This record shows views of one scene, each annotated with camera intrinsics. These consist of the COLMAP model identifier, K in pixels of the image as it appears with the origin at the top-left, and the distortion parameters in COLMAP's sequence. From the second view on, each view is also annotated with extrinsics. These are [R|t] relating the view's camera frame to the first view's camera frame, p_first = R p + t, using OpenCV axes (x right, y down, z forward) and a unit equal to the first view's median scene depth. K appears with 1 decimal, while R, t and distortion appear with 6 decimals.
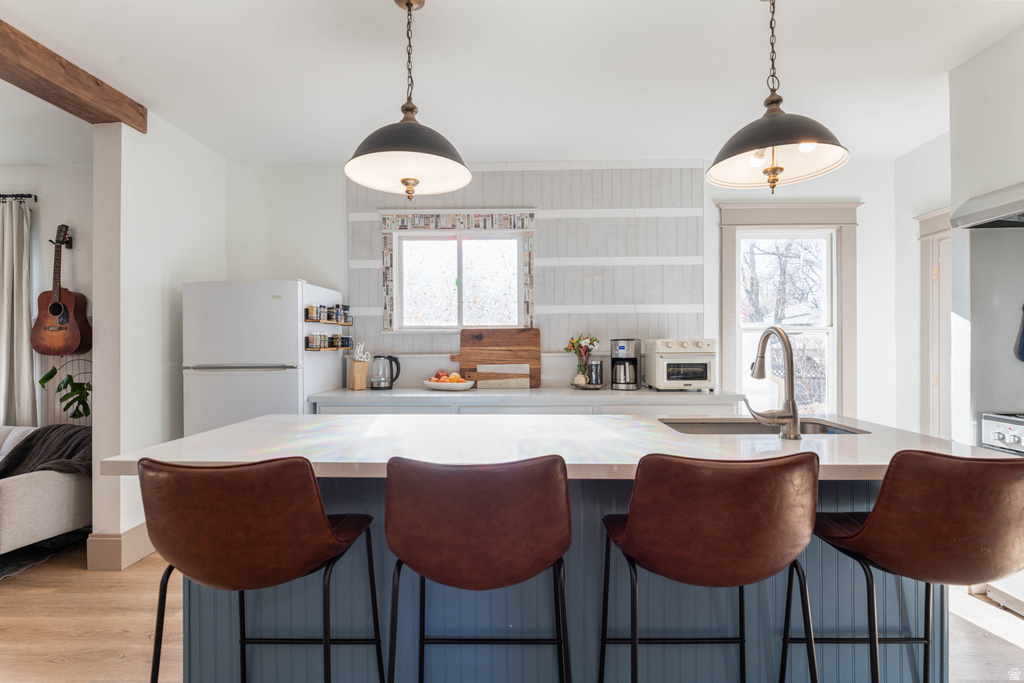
lens RADIAL K [[498.9, 0, 512.2], [0, 498.9, 340.5], [0, 0, 1]] dist [-0.006300, 0.000312]
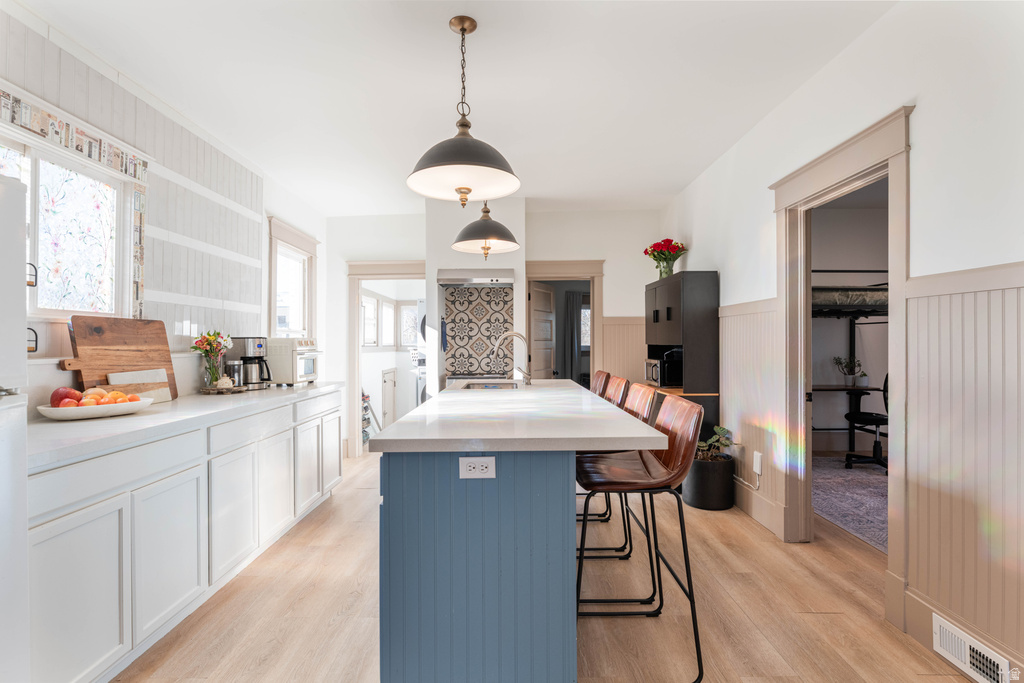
lens RADIAL K [[498.9, 0, 512.2], [0, 498.9, 340.5], [0, 0, 1]] dist [-0.006300, 0.000312]
pose [[-0.015056, 0.010462, 0.999832, -0.698406], [0.000287, 0.999945, -0.010459, 0.013006], [-0.999887, 0.000130, -0.015059, 0.486652]]
